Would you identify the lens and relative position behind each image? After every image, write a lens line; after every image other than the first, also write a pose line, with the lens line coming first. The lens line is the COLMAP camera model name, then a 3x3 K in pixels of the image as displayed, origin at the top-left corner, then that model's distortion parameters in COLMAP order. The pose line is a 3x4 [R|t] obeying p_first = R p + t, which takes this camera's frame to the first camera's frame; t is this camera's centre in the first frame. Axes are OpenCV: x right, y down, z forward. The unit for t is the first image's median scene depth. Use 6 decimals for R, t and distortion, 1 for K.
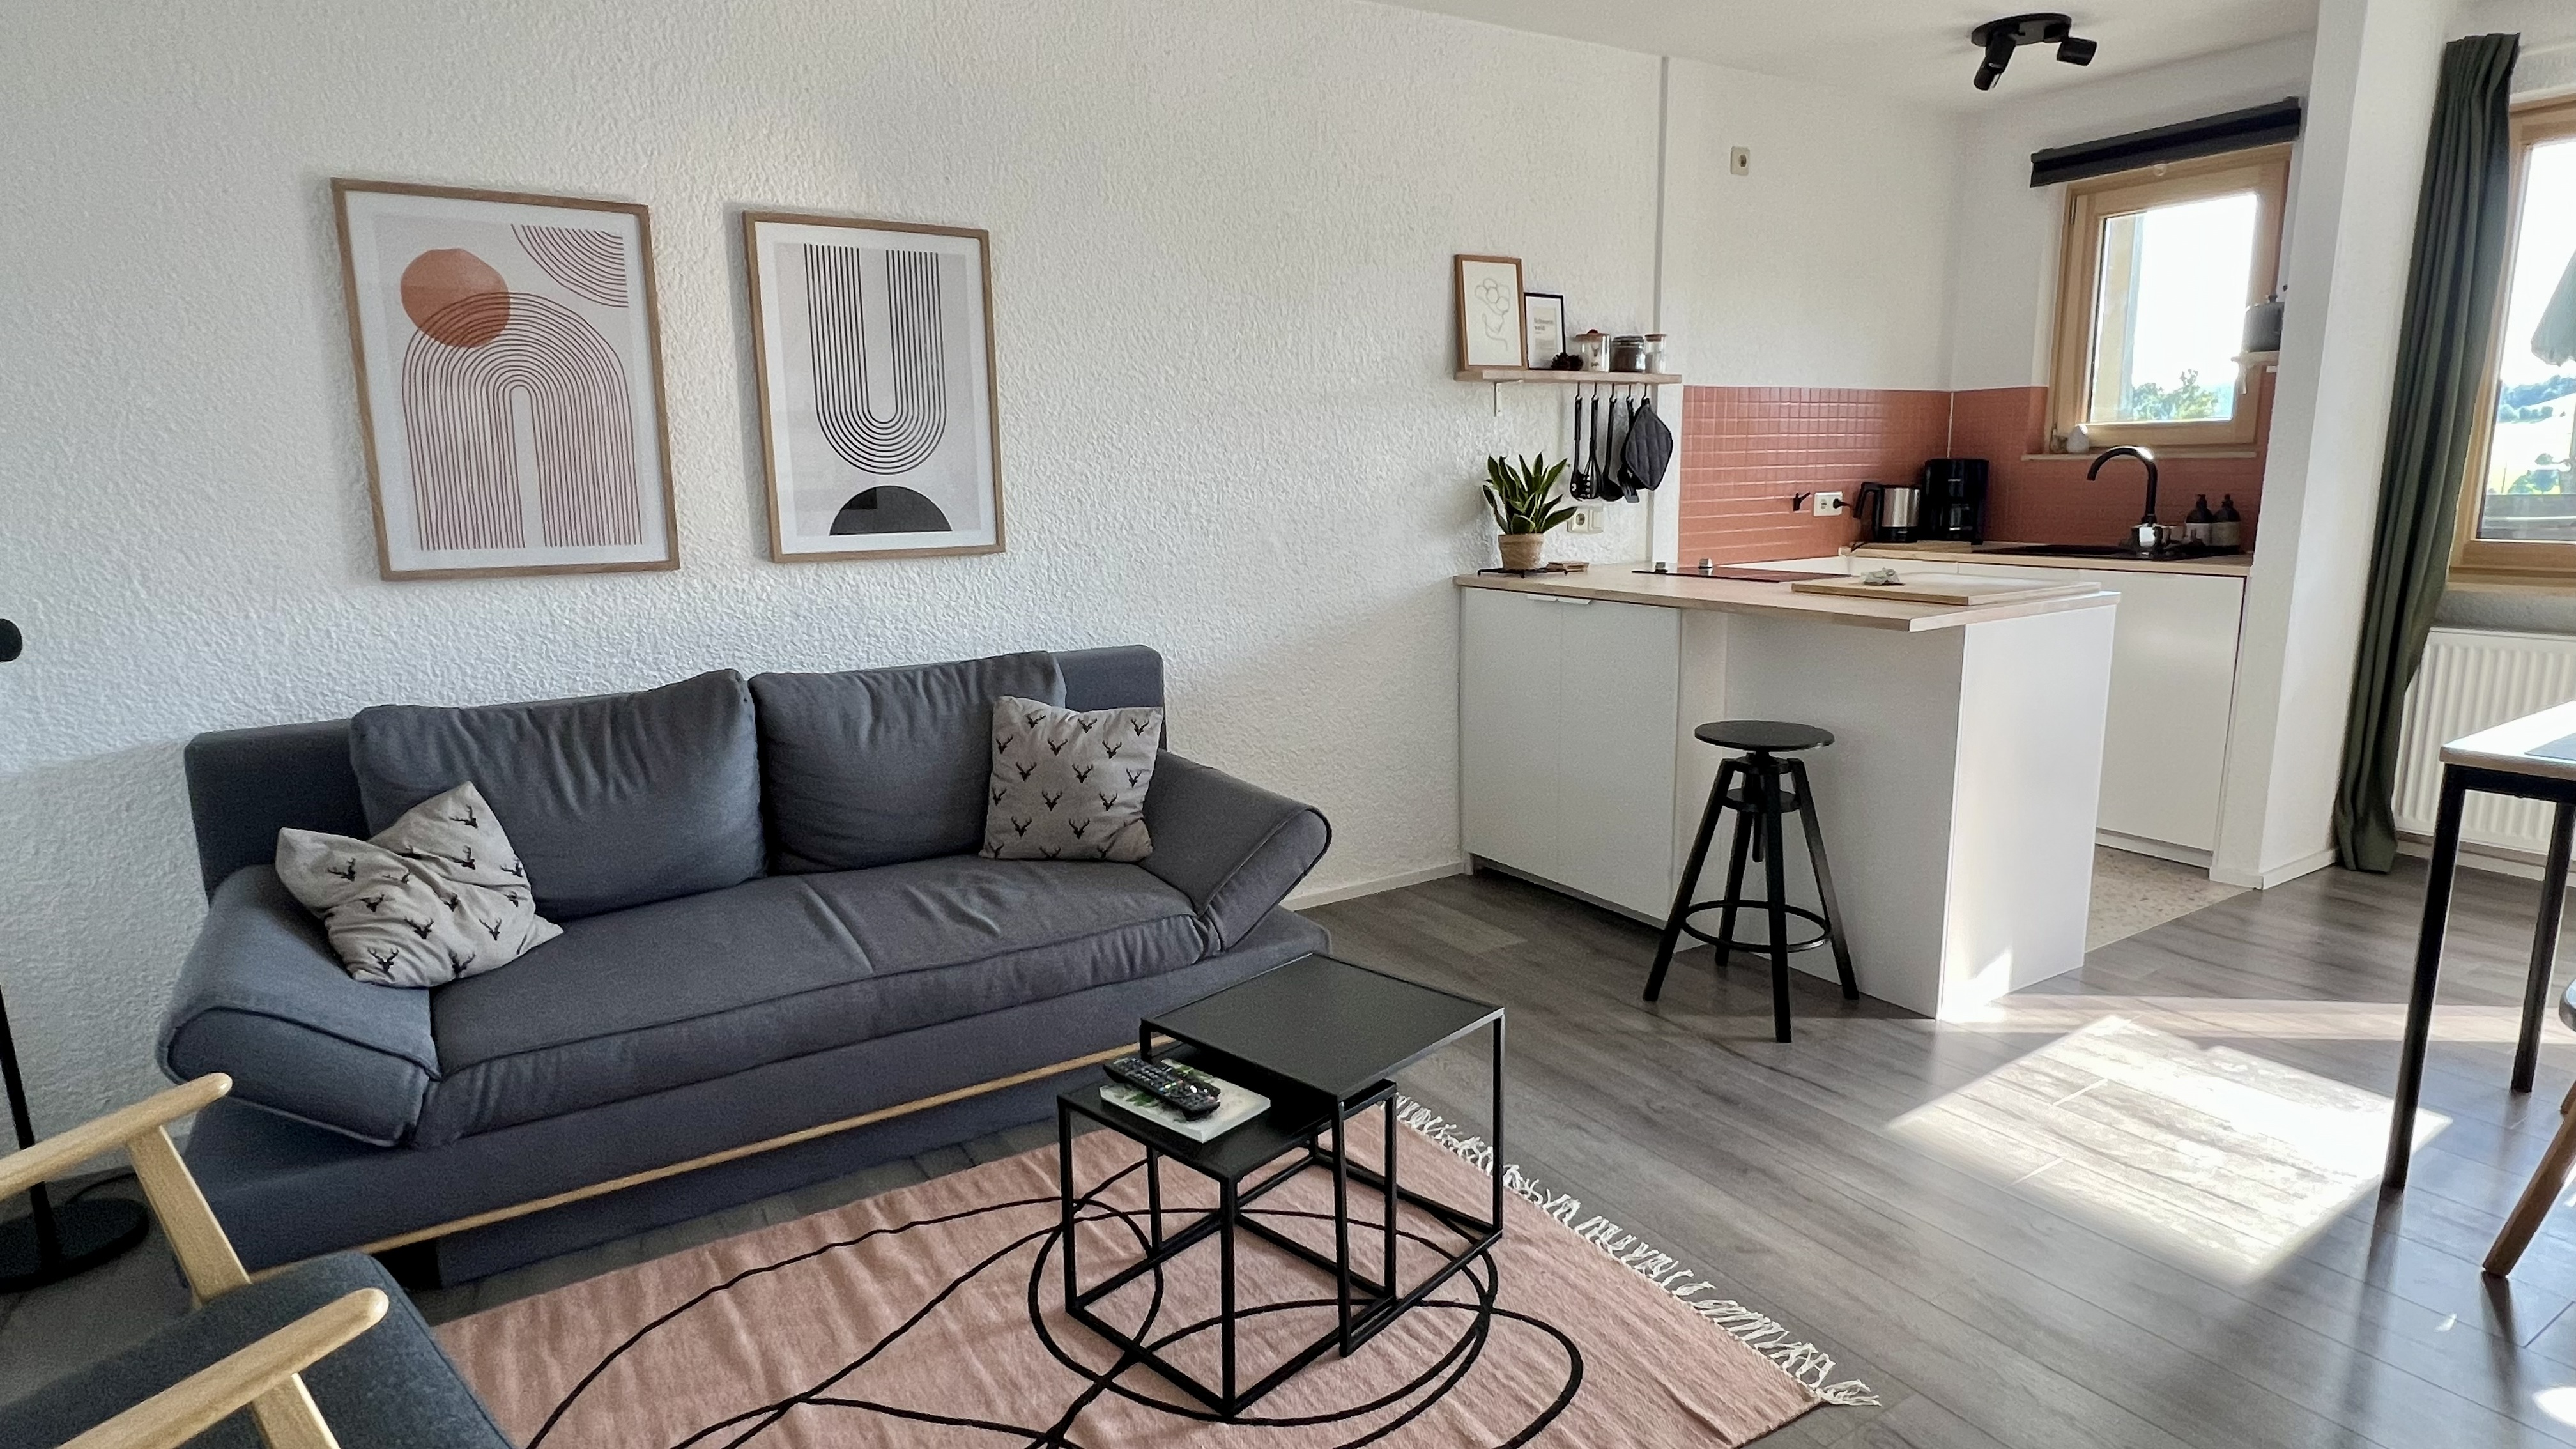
lens RADIAL K [[1358.4, 0, 1279.8], [0, 1358.4, 714.1], [0, 0, 1]] dist [0.003809, 0.000767]
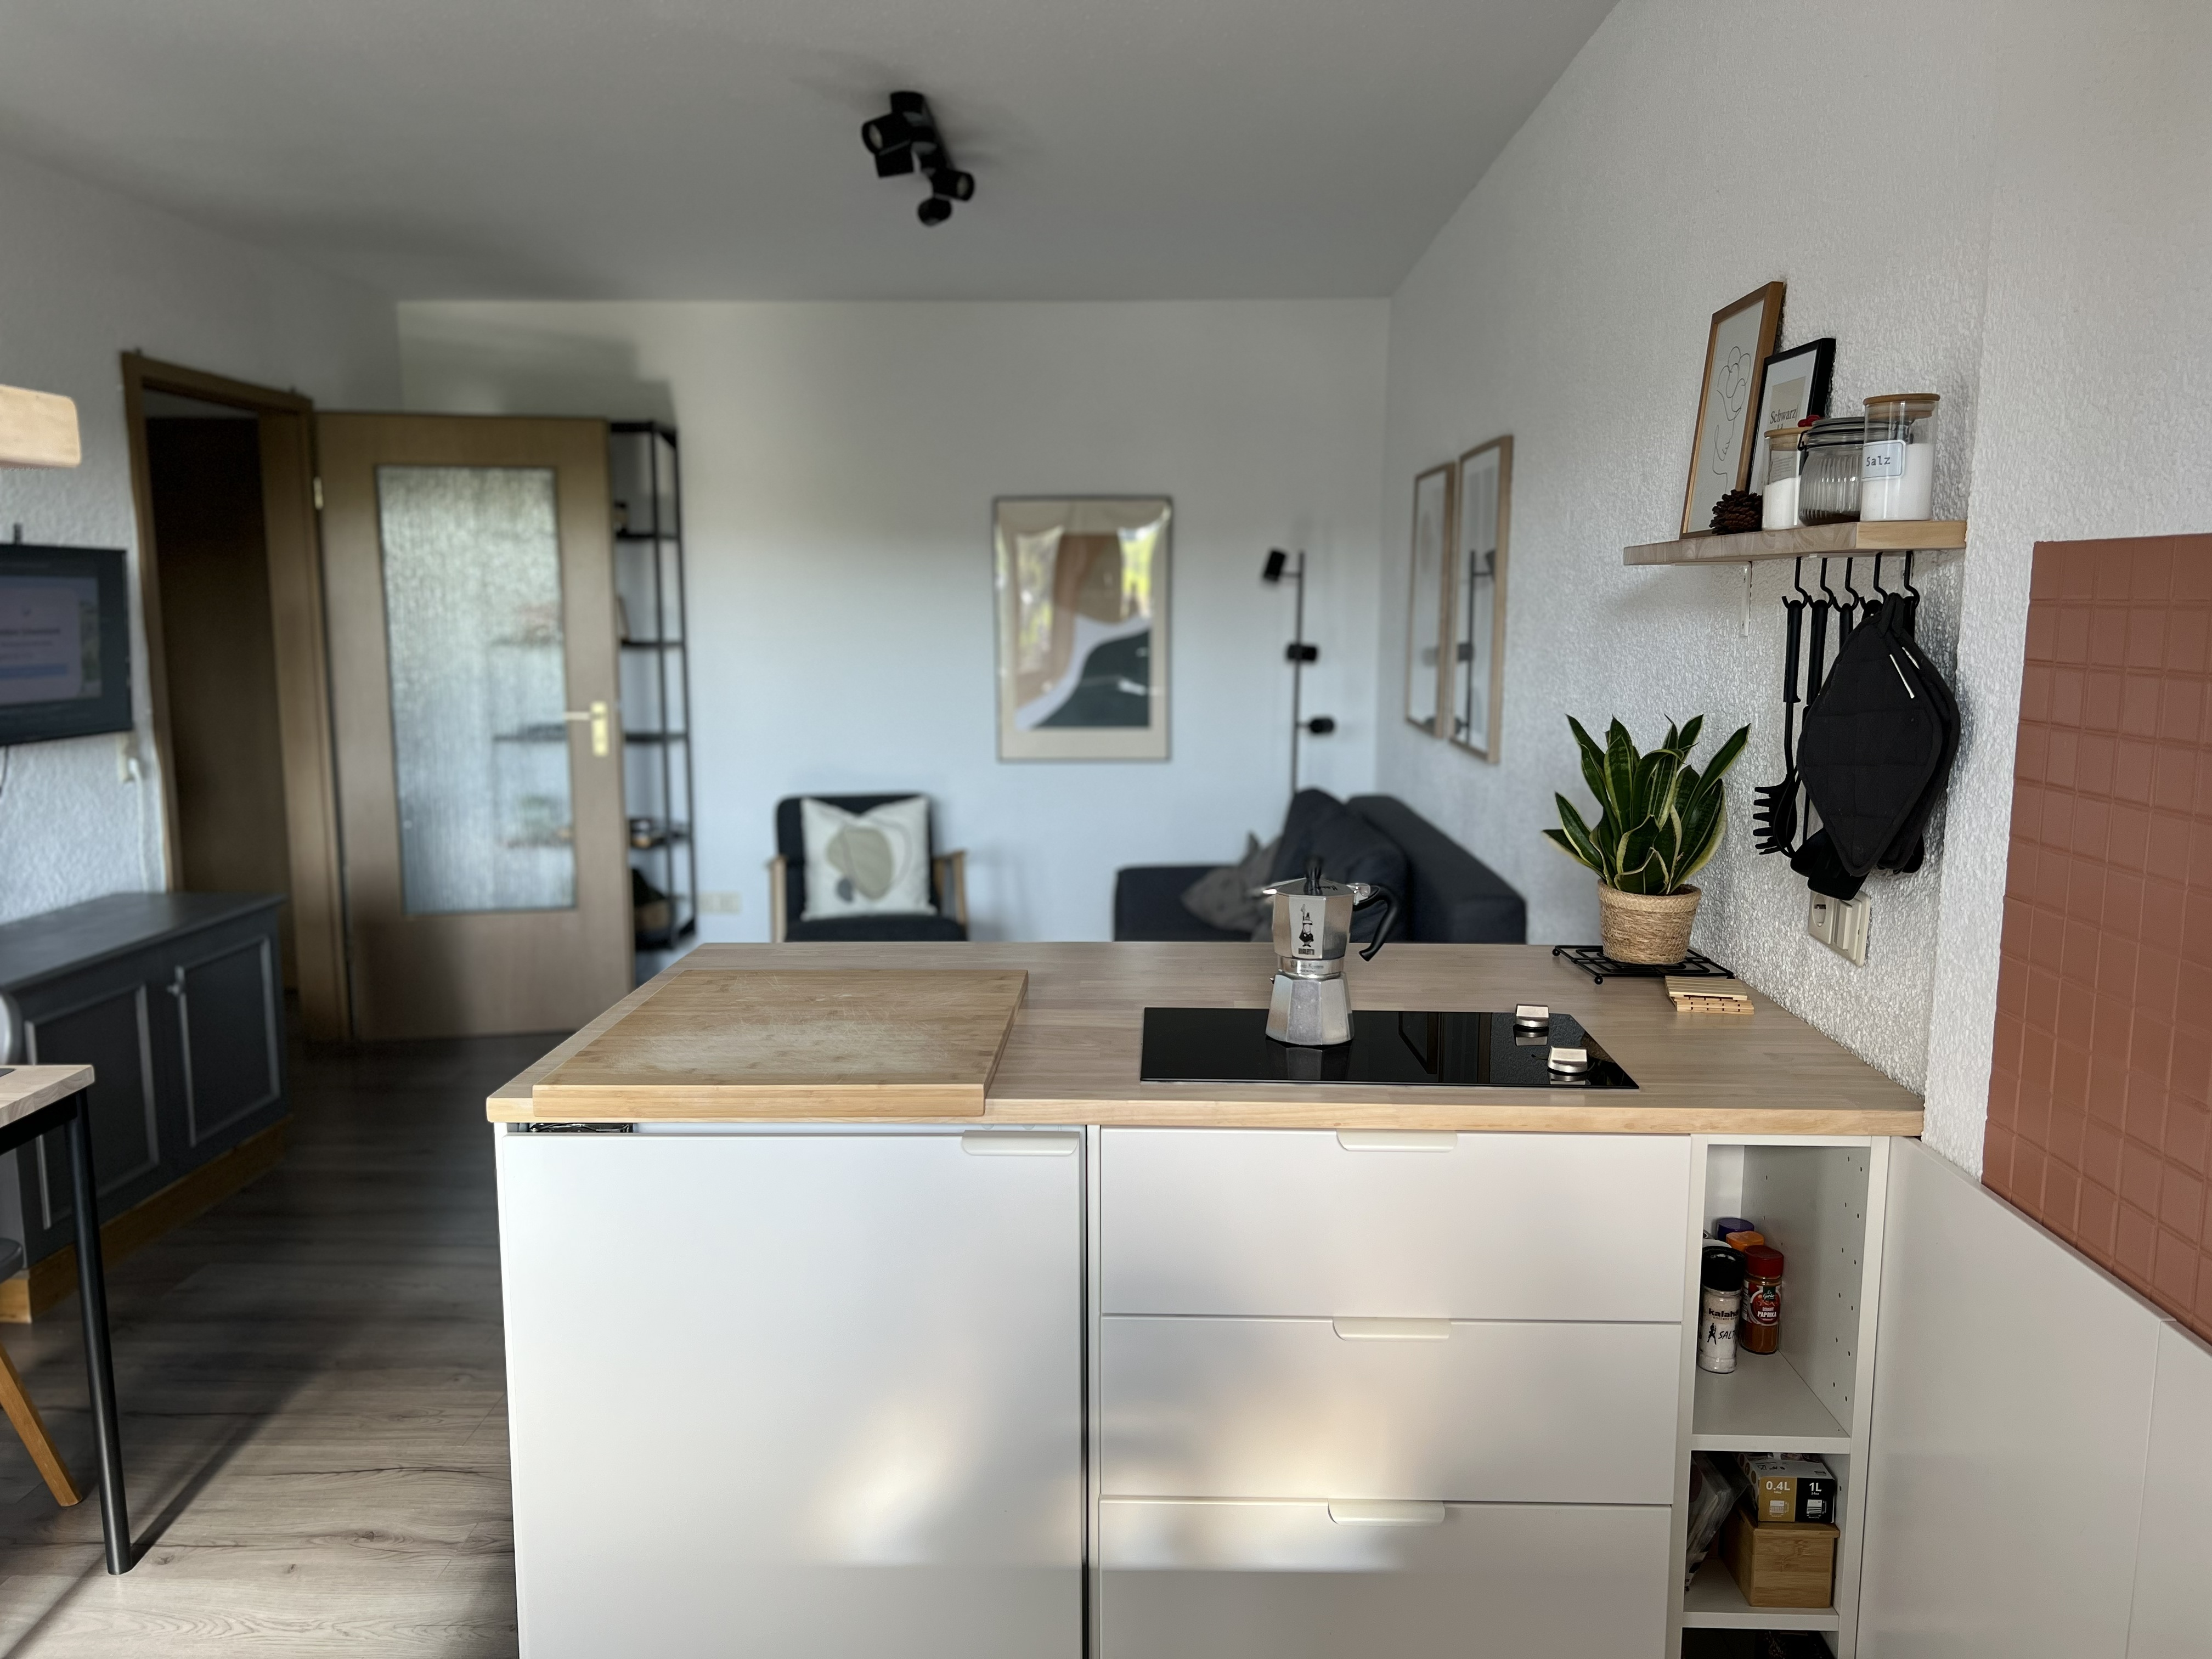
lens RADIAL K [[1644.3, 0, 1118.8], [0, 1644.3, 876.0], [0, 0, 1]] dist [0.023209, 0.003173]
pose [[-0.552923, 0.153274, -0.819014, 0.995527], [-0.144414, 0.950431, 0.275364, -0.358857], [0.820622, 0.270532, -0.503380, 1.525722]]
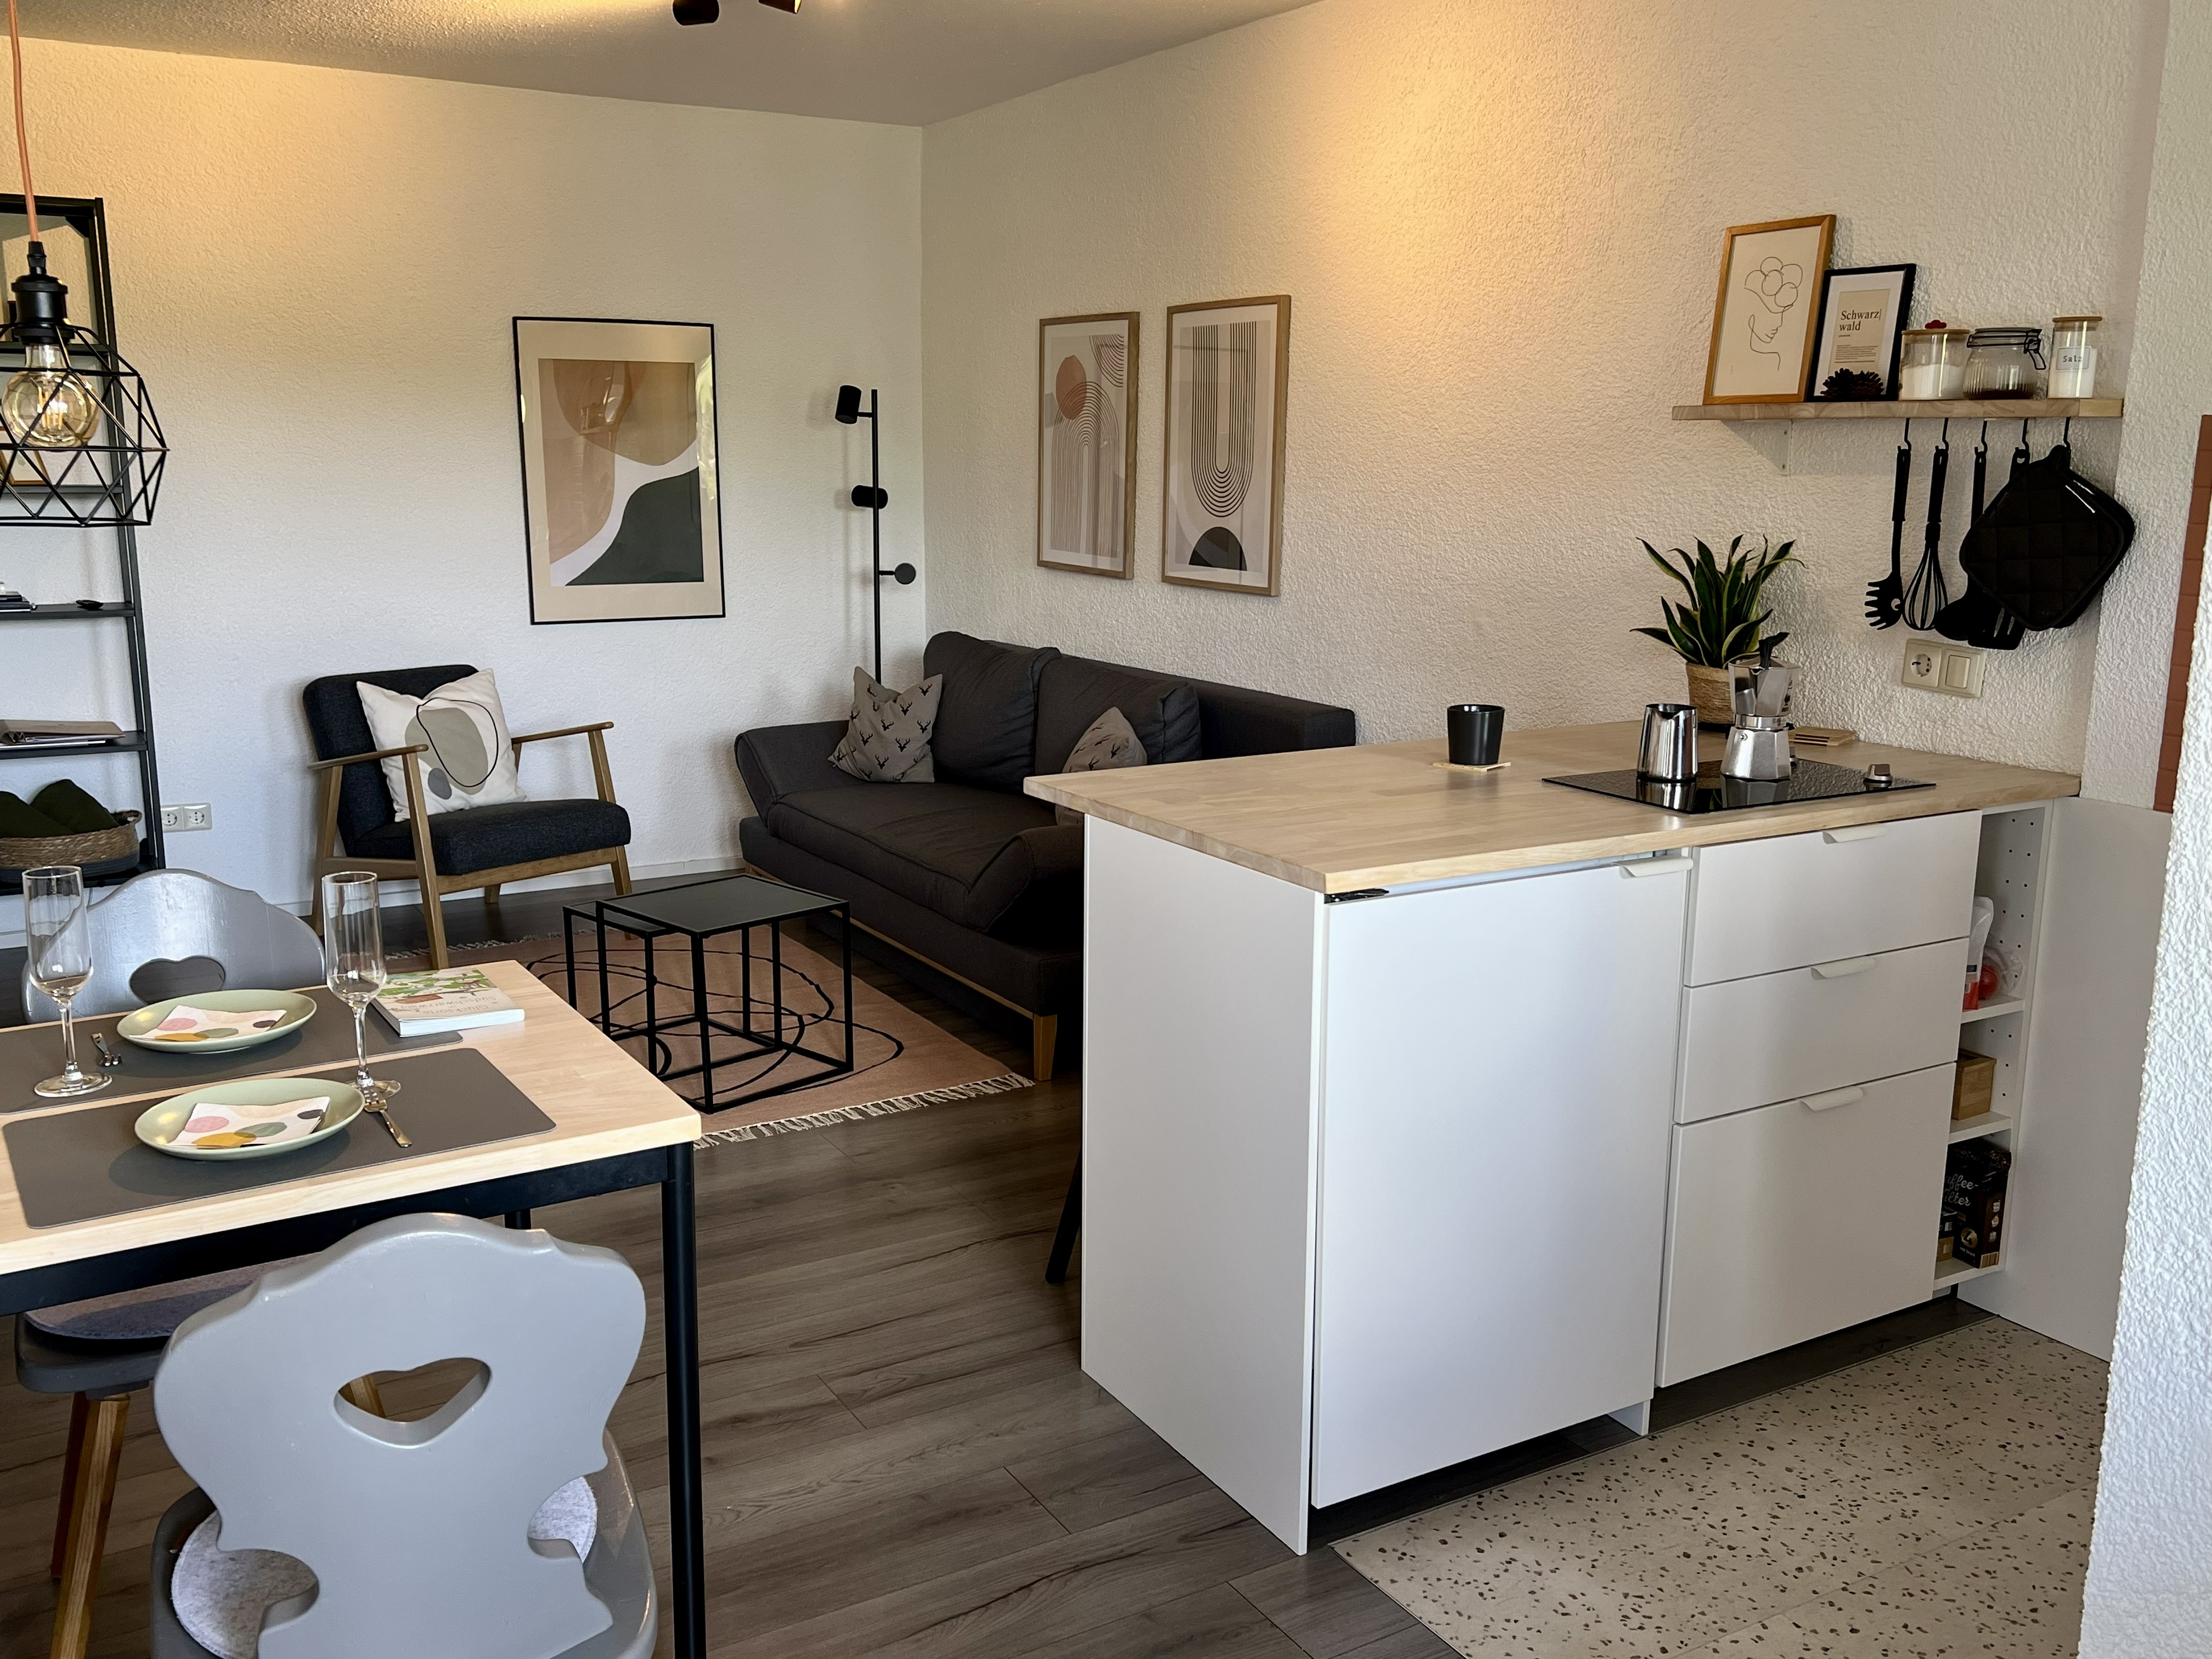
lens RADIAL K [[1949.4, 0, 1104.9], [0, 1949.4, 841.5], [0, 0, 1]] dist [0.077175, -0.004430]
pose [[-0.033244, 0.217430, -0.975510, 1.452573], [-0.189211, 0.957029, 0.219759, -0.269437], [0.981374, 0.191883, 0.009324, 0.975680]]
